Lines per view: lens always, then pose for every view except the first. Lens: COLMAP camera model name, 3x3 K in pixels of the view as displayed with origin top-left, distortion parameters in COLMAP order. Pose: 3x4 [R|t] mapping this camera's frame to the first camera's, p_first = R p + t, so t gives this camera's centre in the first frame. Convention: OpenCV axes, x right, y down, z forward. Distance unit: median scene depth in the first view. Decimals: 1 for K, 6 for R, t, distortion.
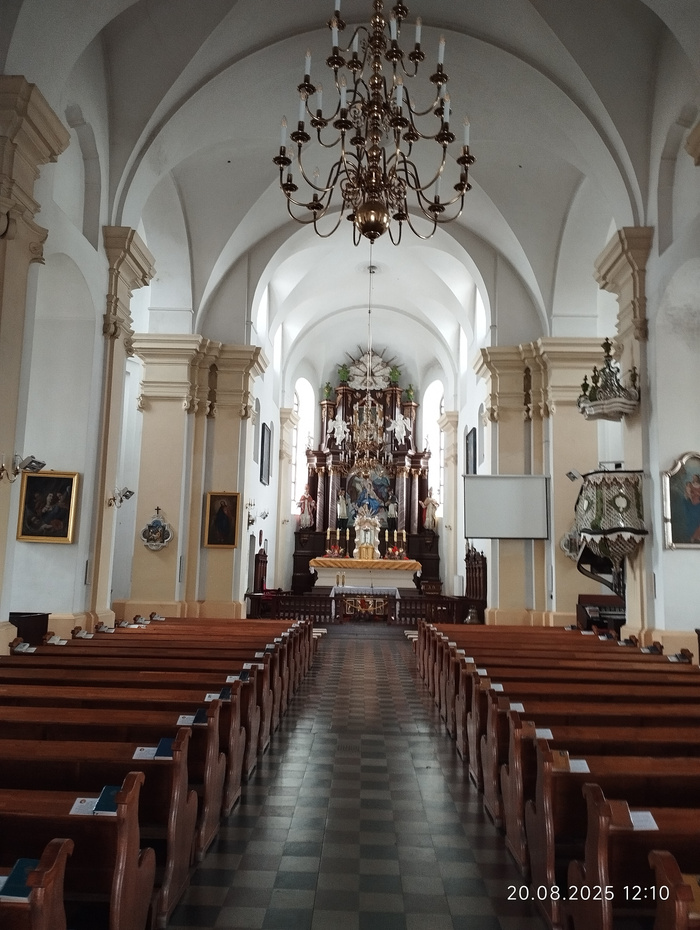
lens RADIAL K [[760.8, 0, 349.5], [0, 760.8, 461.8], [0, 0, 1]] dist [0.053906, -0.017763]
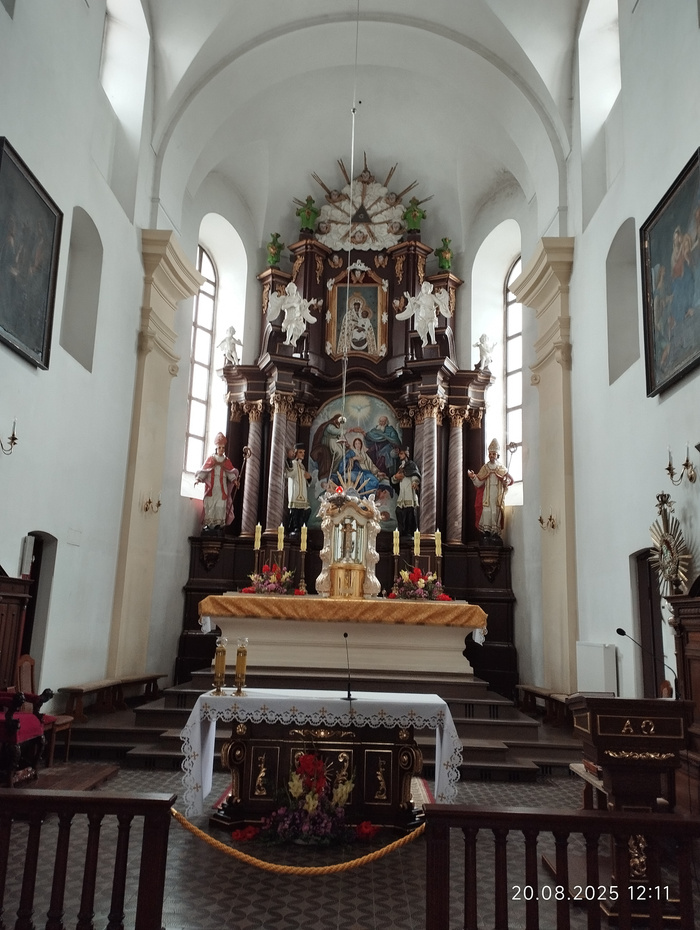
lens RADIAL K [[760.8, 0, 351.5], [0, 760.8, 468.1], [0, 0, 1]] dist [0.053906, -0.017763]
pose [[0.999950, 0.009680, 0.002502, 0.021309], [-0.009533, 0.998536, -0.053244, 0.074095], [-0.003013, 0.053218, 0.998578, 0.543483]]
